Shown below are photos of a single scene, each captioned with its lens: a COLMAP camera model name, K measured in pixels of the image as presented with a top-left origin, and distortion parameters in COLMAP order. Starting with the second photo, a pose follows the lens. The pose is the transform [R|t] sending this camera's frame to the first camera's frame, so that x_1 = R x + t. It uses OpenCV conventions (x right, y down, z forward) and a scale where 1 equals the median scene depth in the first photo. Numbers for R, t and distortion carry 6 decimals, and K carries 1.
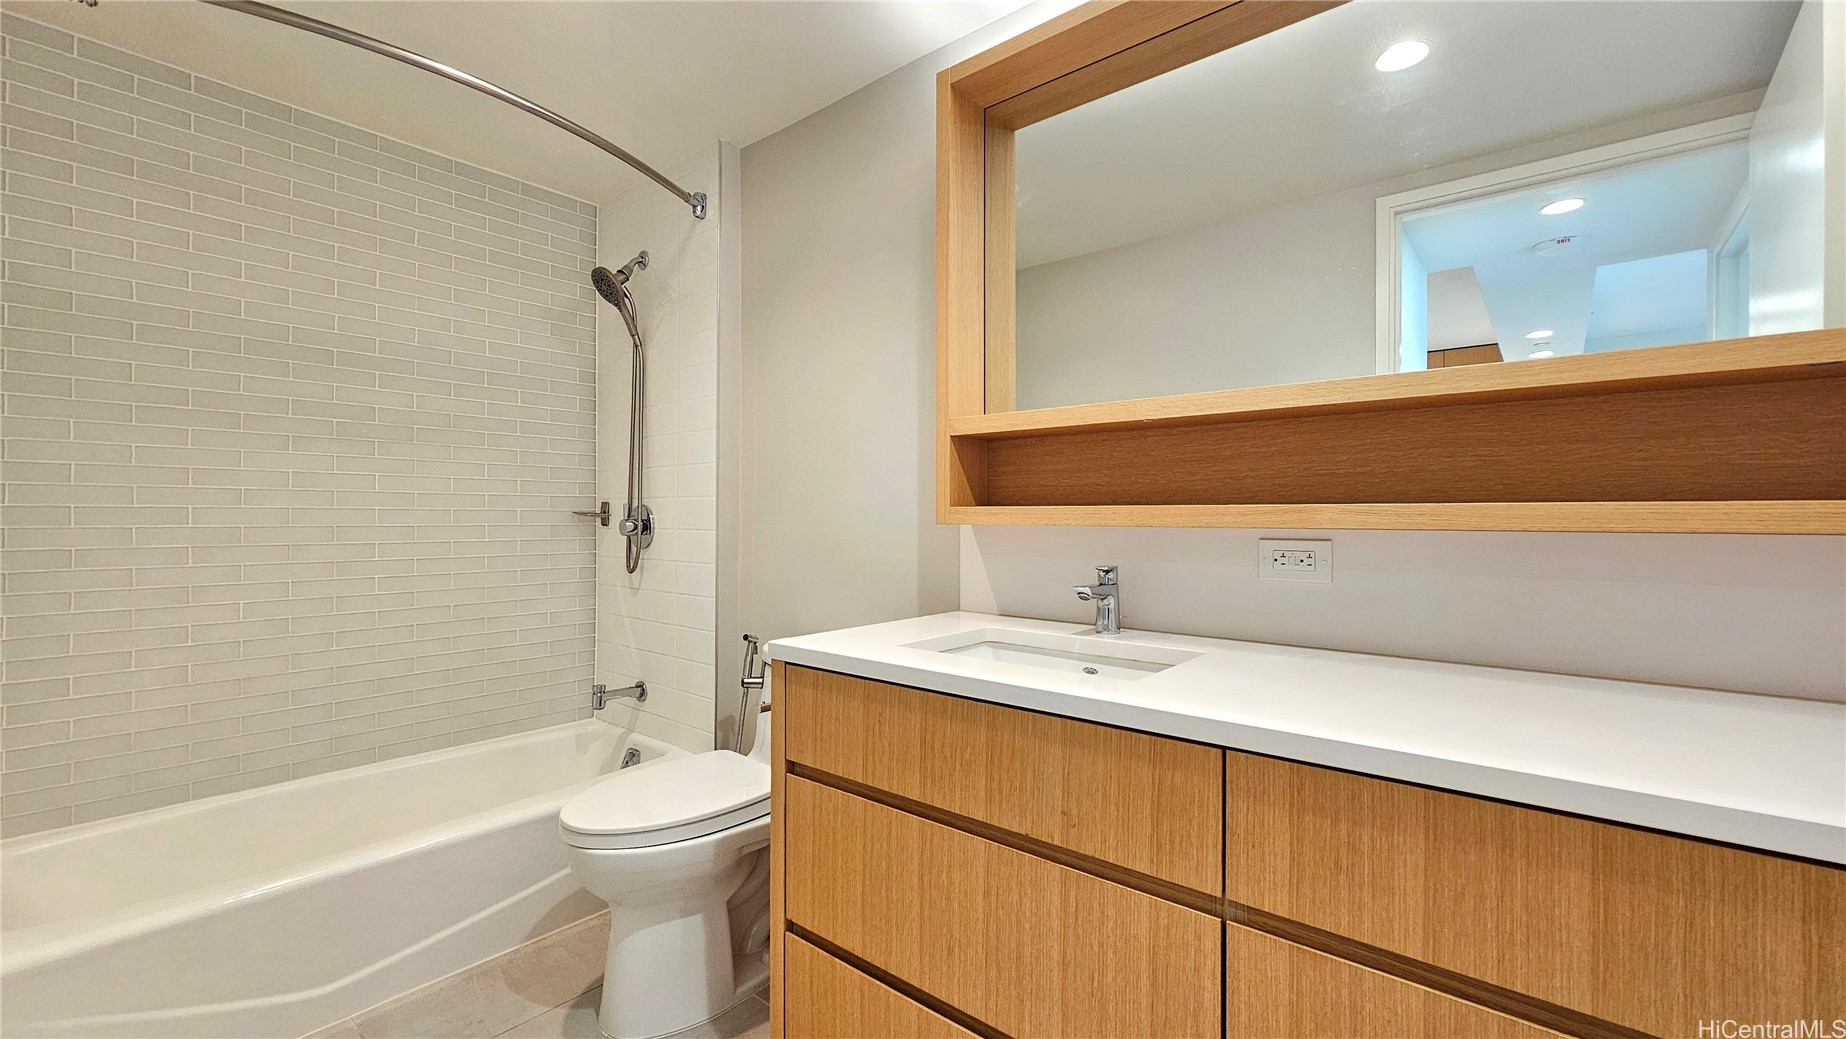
lens RADIAL K [[756.4, 0, 921.6], [0, 756.4, 517.5], [0, 0, 1]] dist [0.015682, 0.000340]
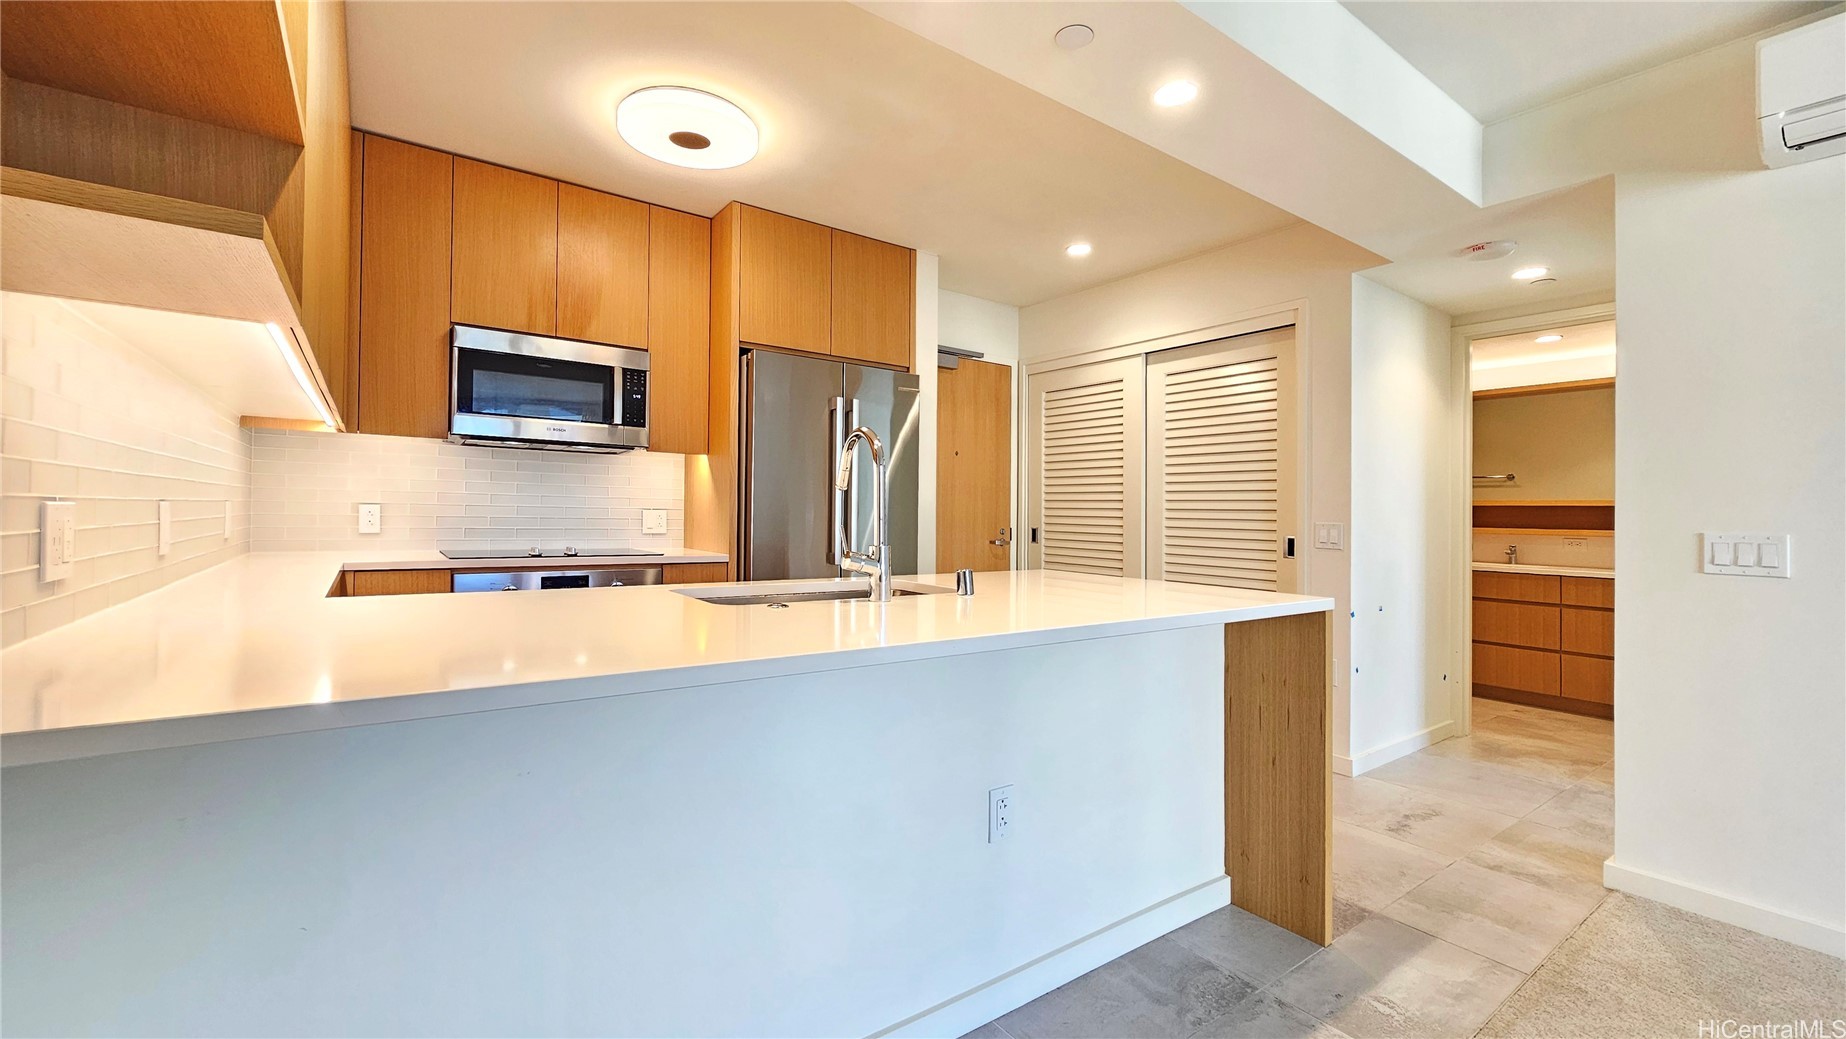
lens RADIAL K [[756.4, 0, 924.1], [0, 756.4, 515.6], [0, 0, 1]] dist [0.015682, 0.000340]
pose [[0.972571, 0.002473, -0.232593, -1.687802], [-0.003721, 0.999981, -0.004929, -0.052154], [0.232576, 0.005659, 0.972562, -3.289953]]
